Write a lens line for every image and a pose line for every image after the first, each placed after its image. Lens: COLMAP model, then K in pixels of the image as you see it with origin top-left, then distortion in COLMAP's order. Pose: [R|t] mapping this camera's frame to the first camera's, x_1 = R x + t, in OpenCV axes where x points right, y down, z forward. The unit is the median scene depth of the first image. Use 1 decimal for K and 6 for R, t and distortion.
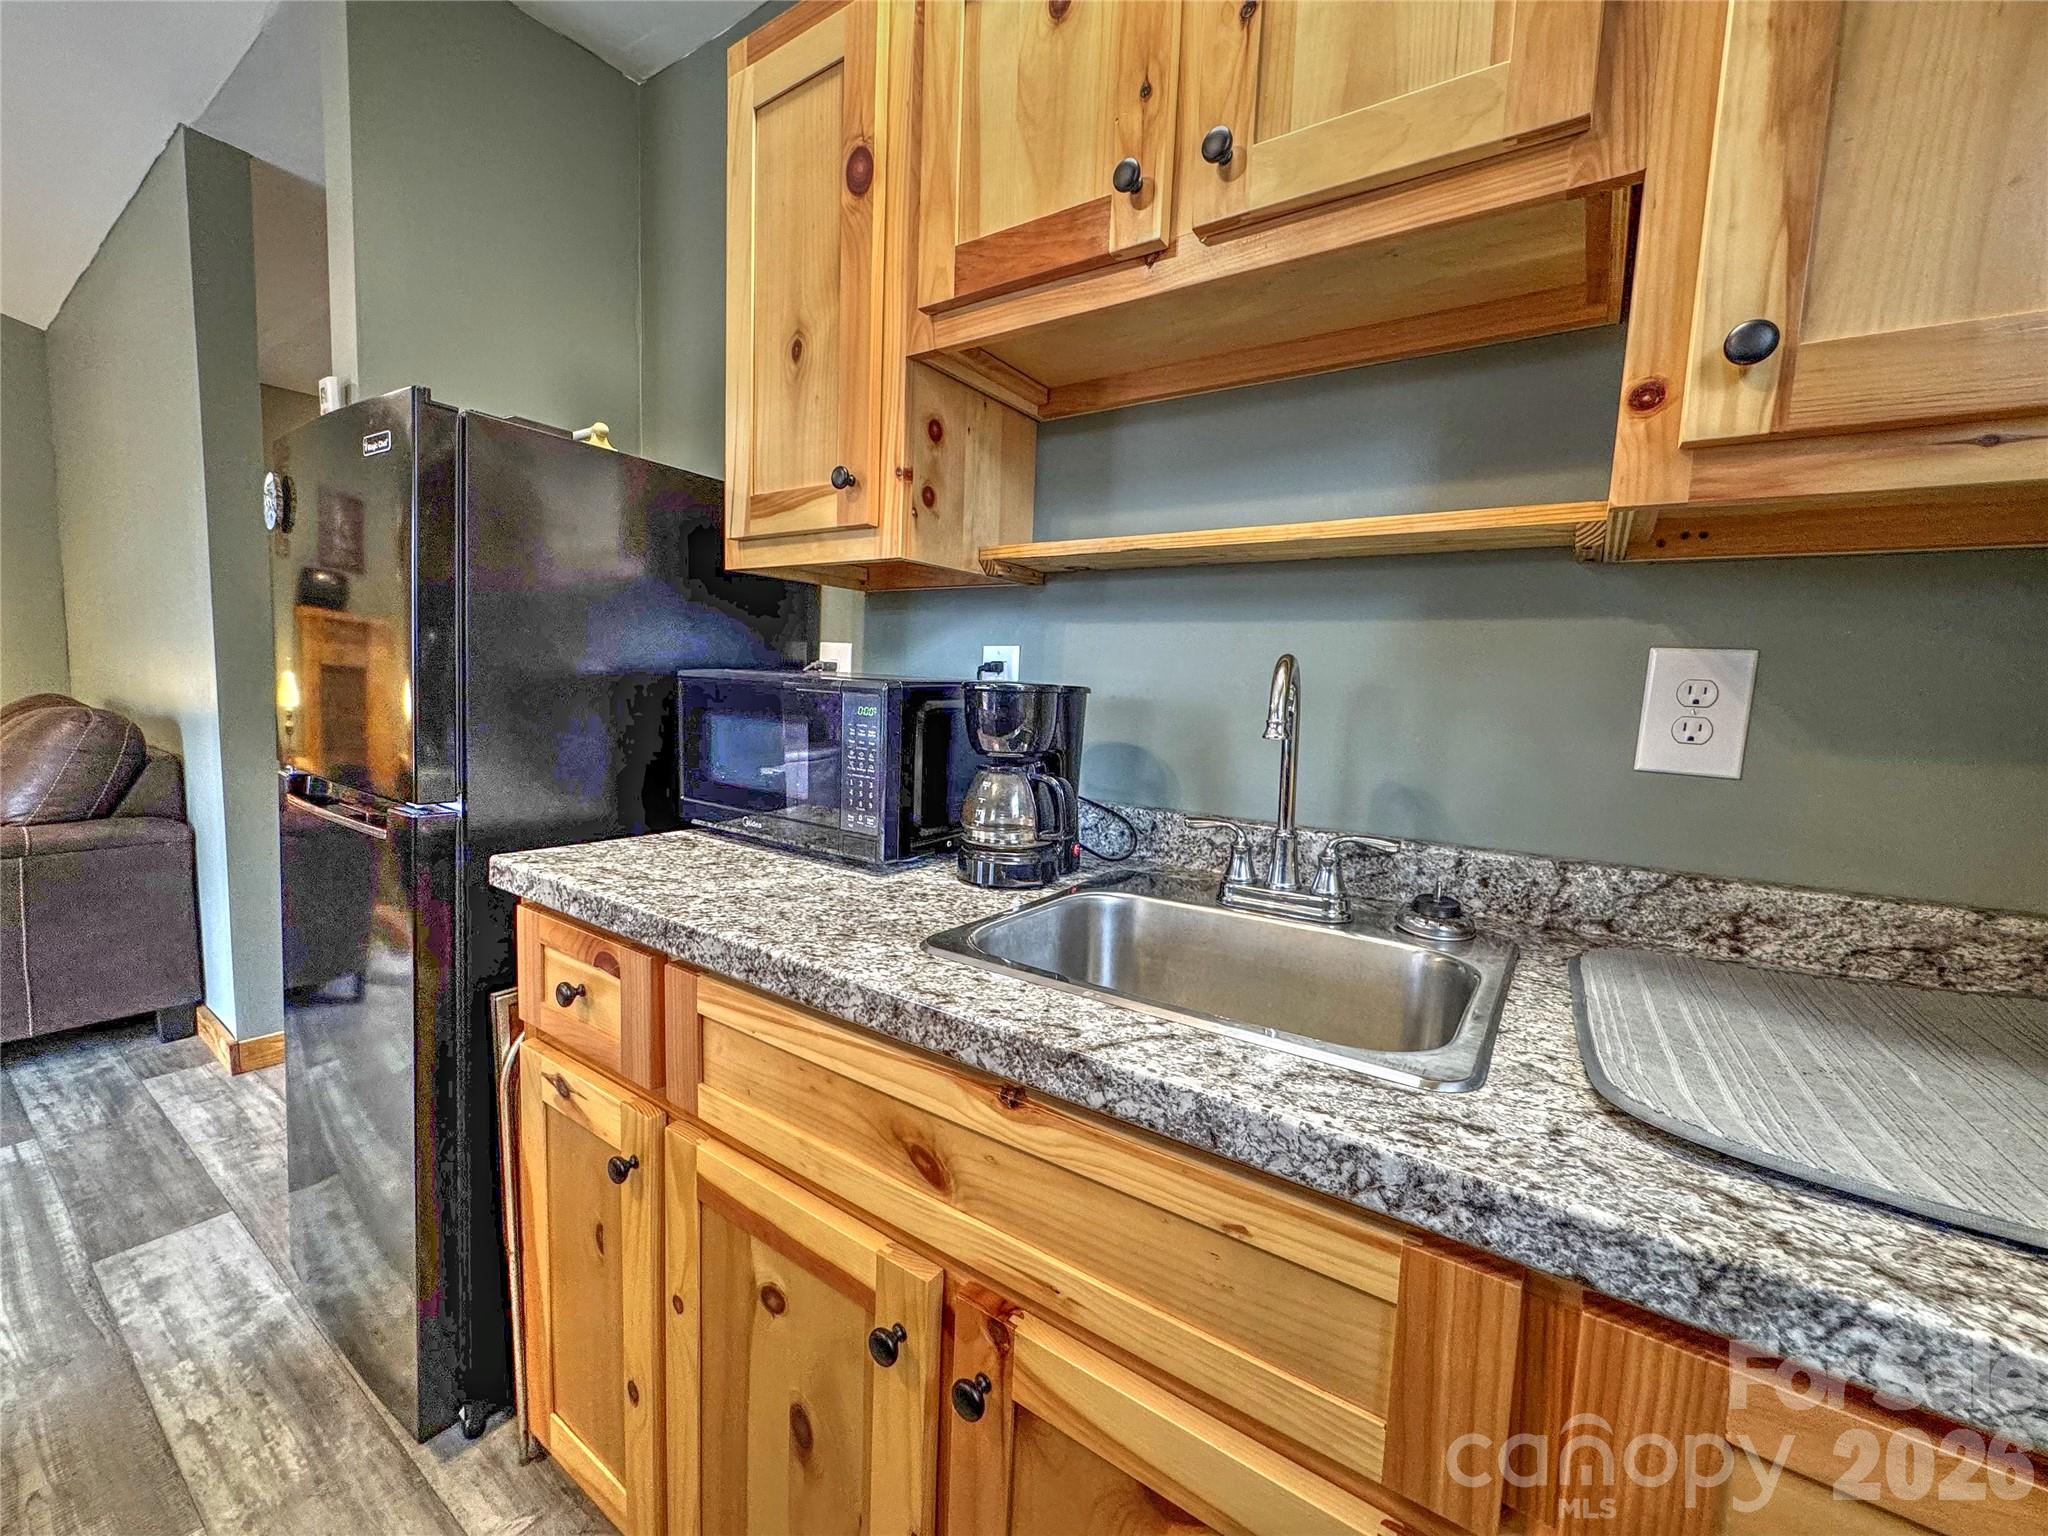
lens RADIAL K [[819.9, 0, 1027.0], [0, 819.9, 767.2], [0, 0, 1]] dist [-0.004303, 0.000750]
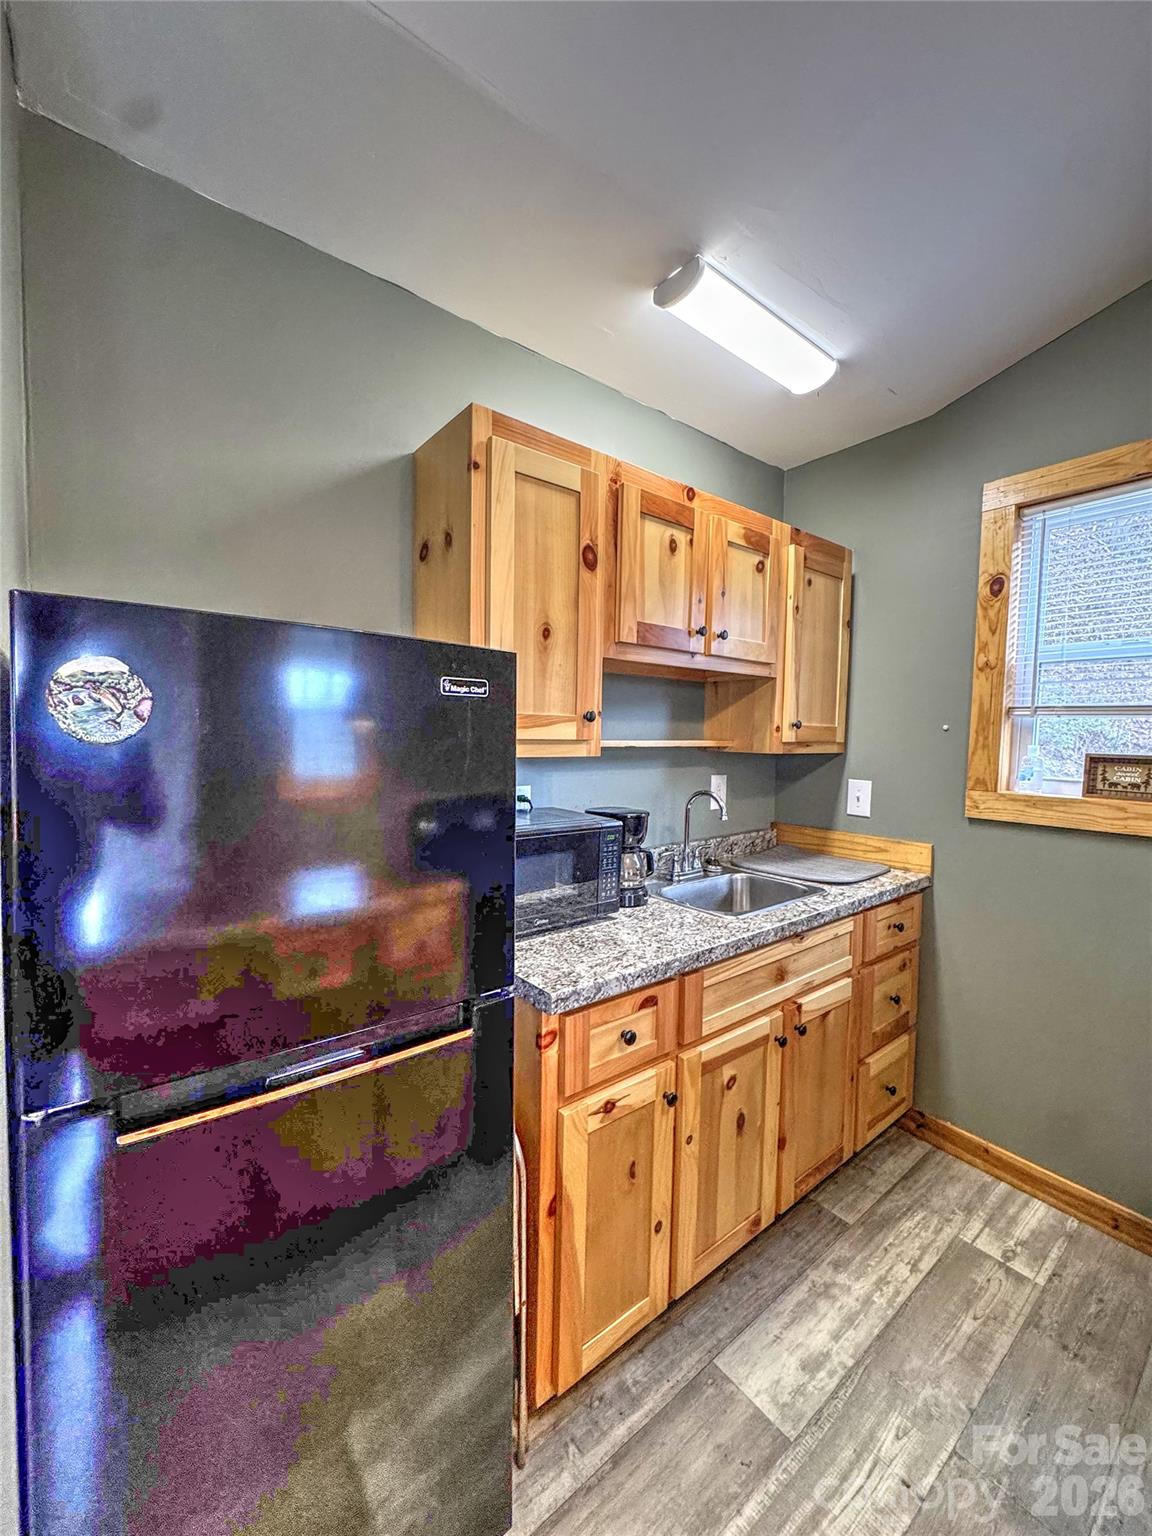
lens RADIAL K [[615.0, 0, 578.3], [0, 615.0, 766.6], [0, 0, 1]] dist [-0.004303, 0.000750]
pose [[0.295055, -0.086859, 0.951524, -2.045396], [0.092988, 0.993743, 0.061879, -0.426743], [-0.950945, 0.070223, 0.301286, 0.795509]]
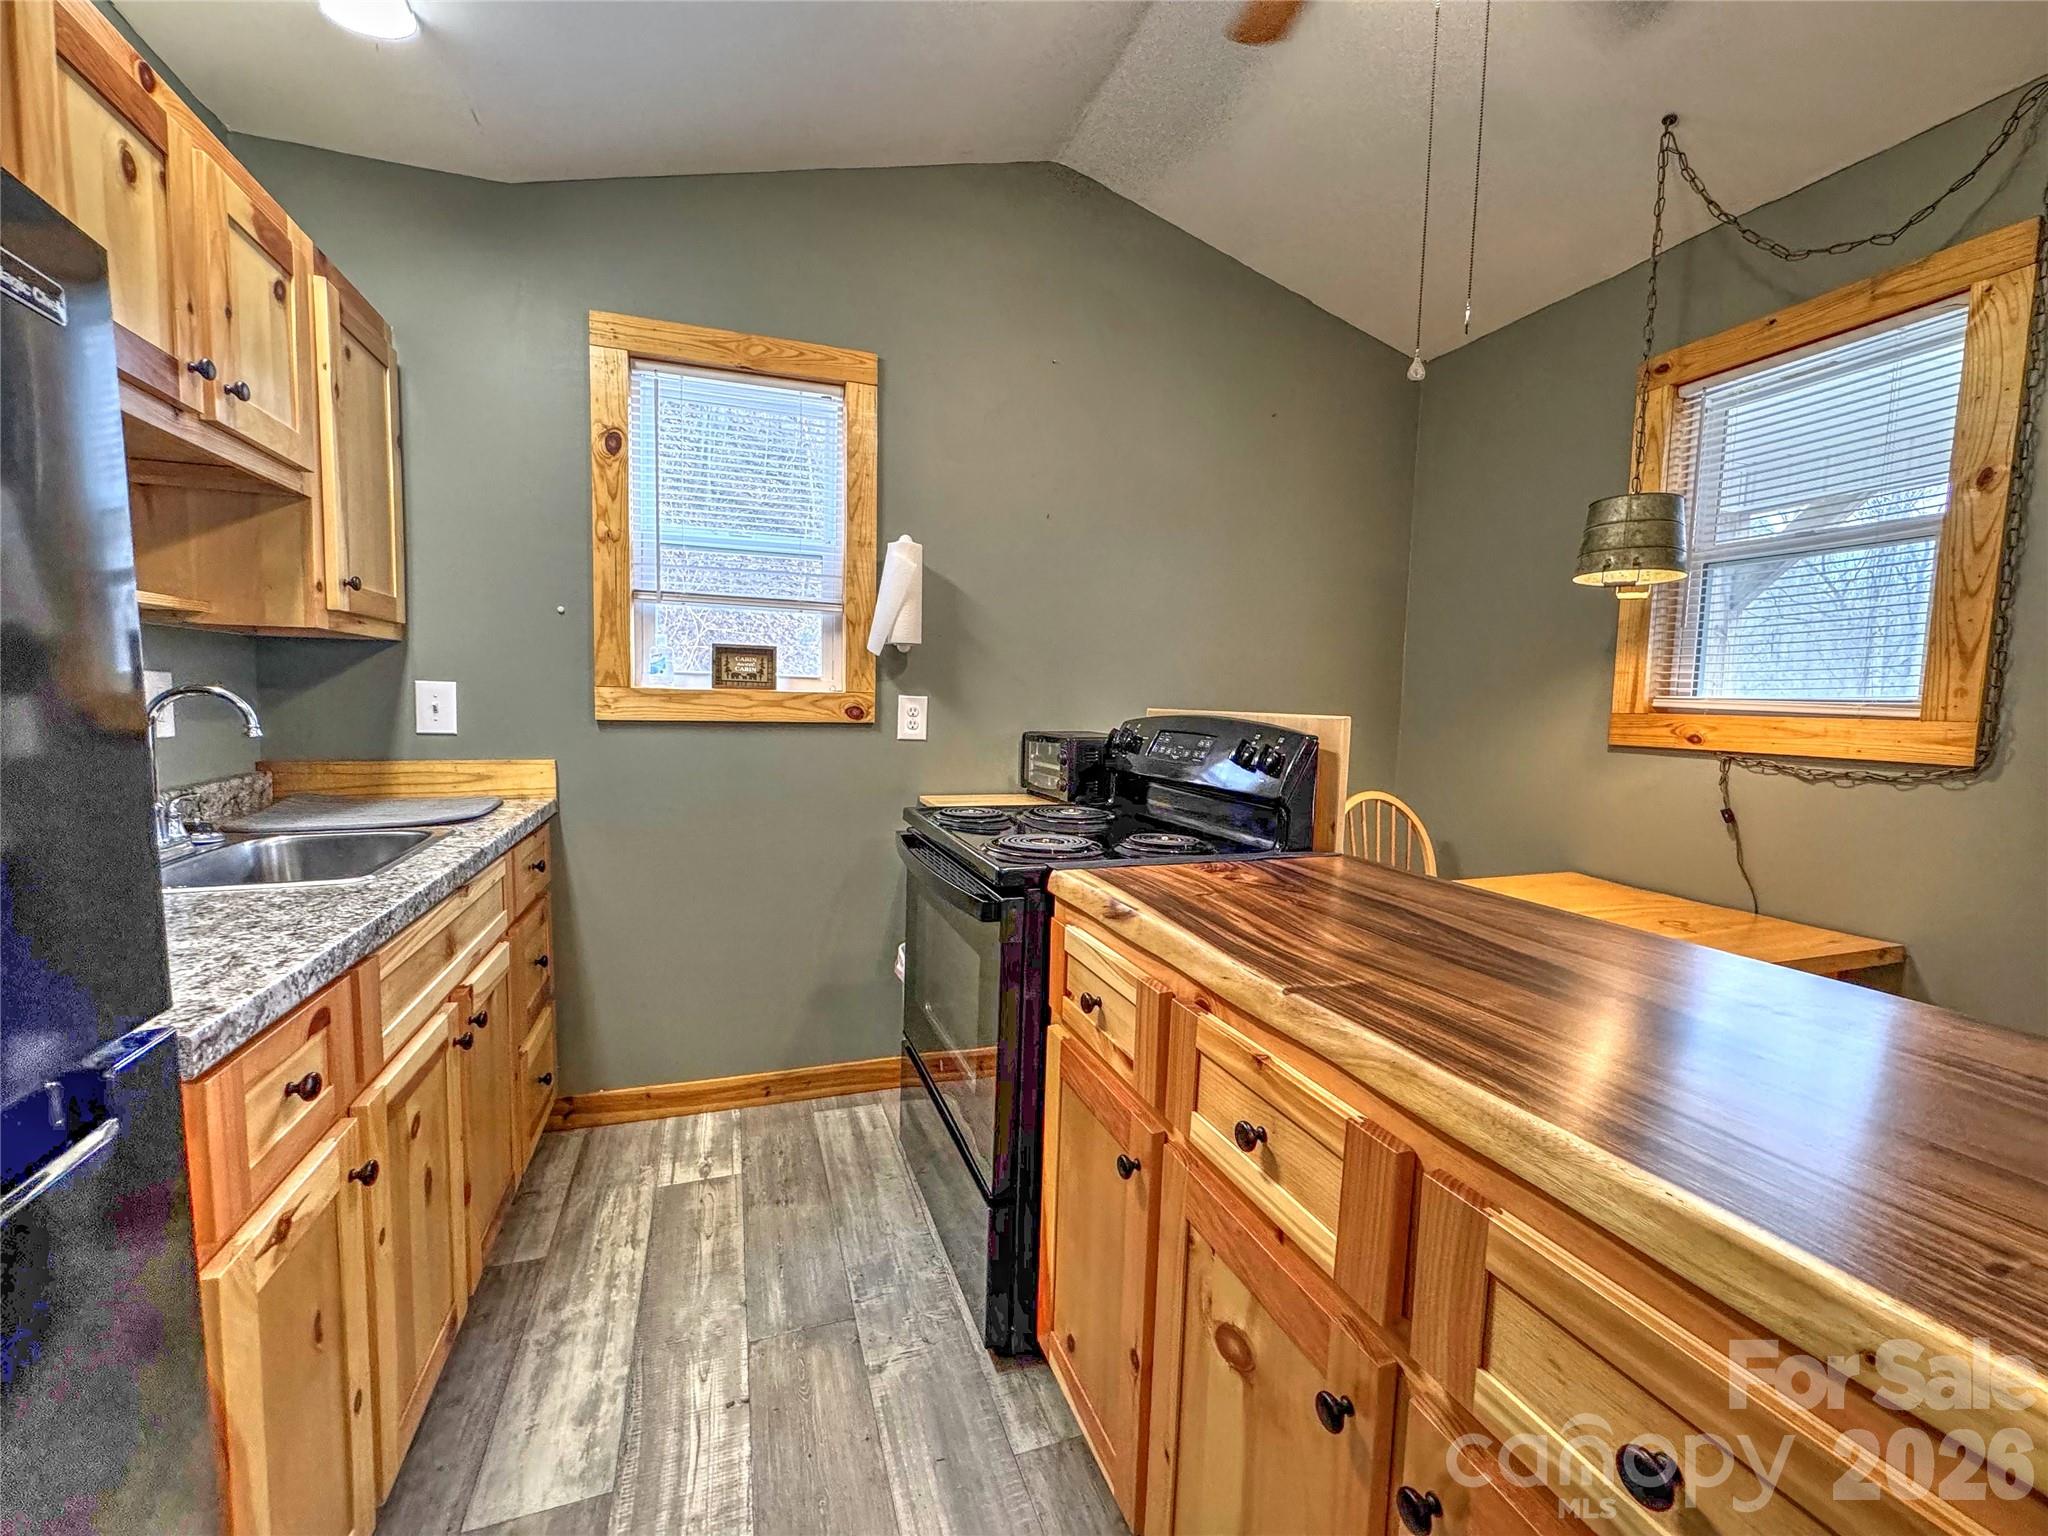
lens RADIAL K [[819.9, 0, 1023.8], [0, 819.9, 763.0], [0, 0, 1]] dist [-0.004303, 0.000750]
pose [[-0.808911, -0.104109, 0.578640, -1.991806], [0.006425, 0.982573, 0.185766, -0.285730], [-0.587896, 0.153986, -0.794145, 1.404127]]
